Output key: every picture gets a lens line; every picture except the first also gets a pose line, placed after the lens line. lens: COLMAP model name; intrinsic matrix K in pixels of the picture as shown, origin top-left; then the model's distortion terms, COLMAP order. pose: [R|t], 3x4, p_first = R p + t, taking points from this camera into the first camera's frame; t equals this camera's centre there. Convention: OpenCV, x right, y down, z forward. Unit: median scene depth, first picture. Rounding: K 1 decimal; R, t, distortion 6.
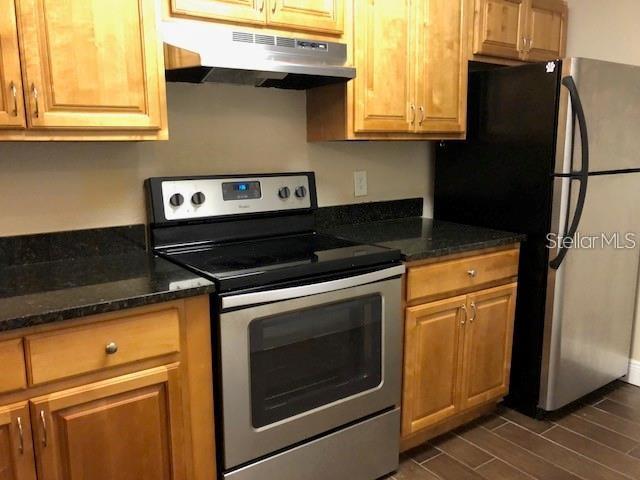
lens RADIAL K [[515.2, 0, 287.6], [0, 515.2, 239.2], [0, 0, 1]] dist [0.044948, -0.069328]
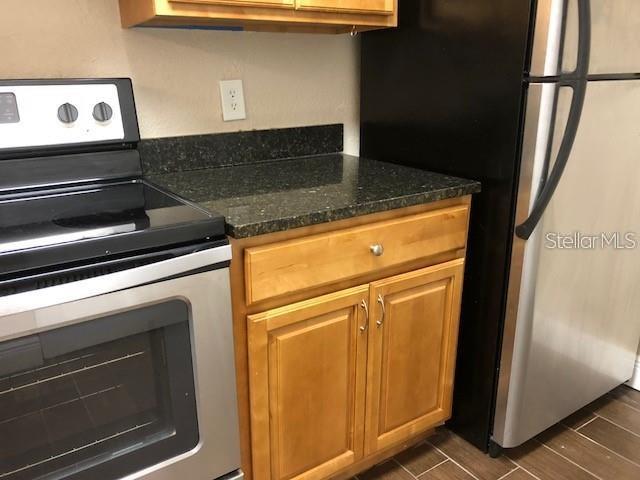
lens RADIAL K [[515.2, 0, 287.6], [0, 515.2, 239.2], [0, 0, 1]] dist [0.044948, -0.069328]
pose [[0.999707, -0.000794, -0.024189, 0.256125], [0.003857, 0.991917, 0.126829, -0.021215], [0.023892, -0.126885, 0.991630, 0.393405]]
